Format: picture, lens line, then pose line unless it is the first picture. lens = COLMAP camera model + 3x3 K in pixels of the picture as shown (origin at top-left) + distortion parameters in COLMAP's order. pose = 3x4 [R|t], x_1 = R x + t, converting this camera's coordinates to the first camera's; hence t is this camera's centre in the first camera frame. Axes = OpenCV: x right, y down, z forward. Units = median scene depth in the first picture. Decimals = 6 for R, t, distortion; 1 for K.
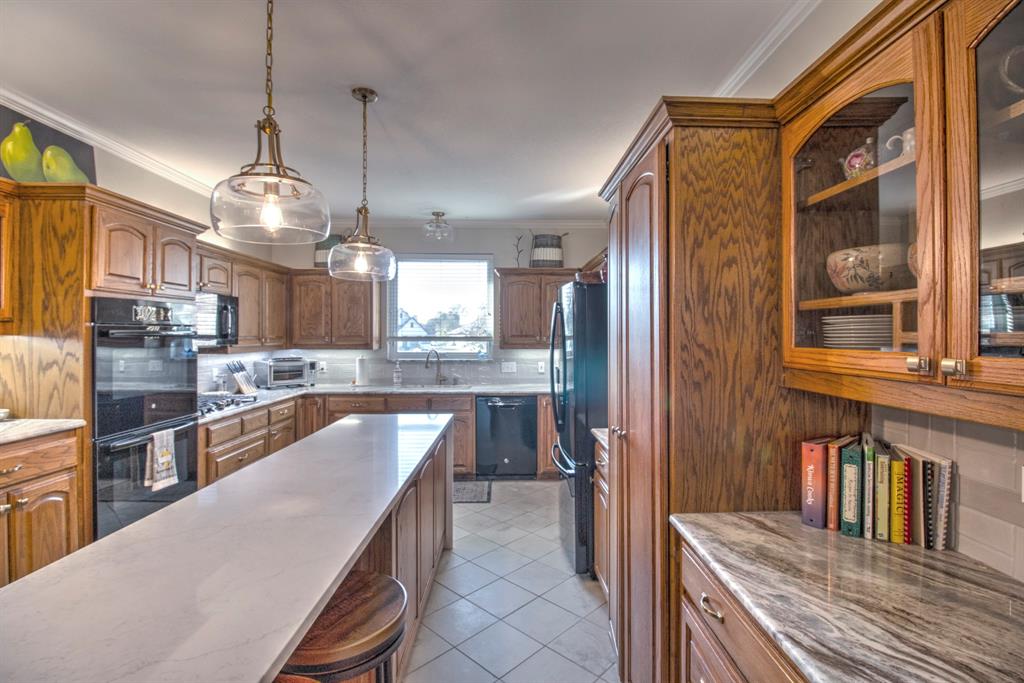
lens RADIAL K [[482.8, 0, 519.5], [0, 482.8, 336.1], [0, 0, 1]] dist [-0.007932, -0.008312]
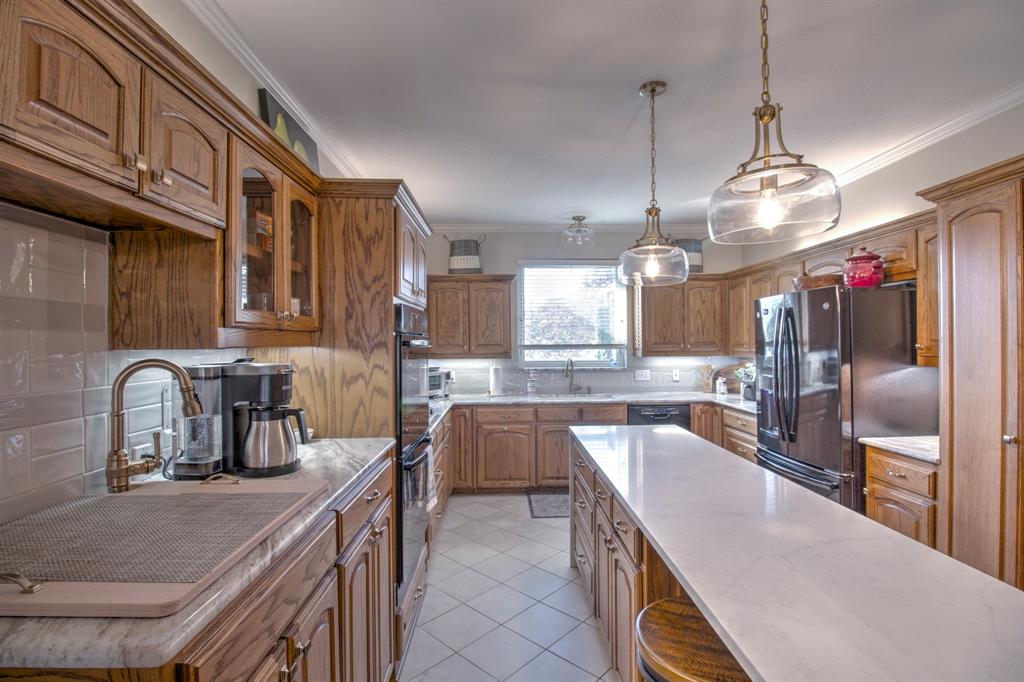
lens RADIAL K [[482.8, 0, 521.2], [0, 482.8, 345.9], [0, 0, 1]] dist [-0.007932, -0.008312]
pose [[0.999840, -0.009425, 0.015227, -0.599125], [0.009354, 0.999945, 0.004719, -0.003316], [-0.015271, -0.004576, 0.999873, 0.057835]]
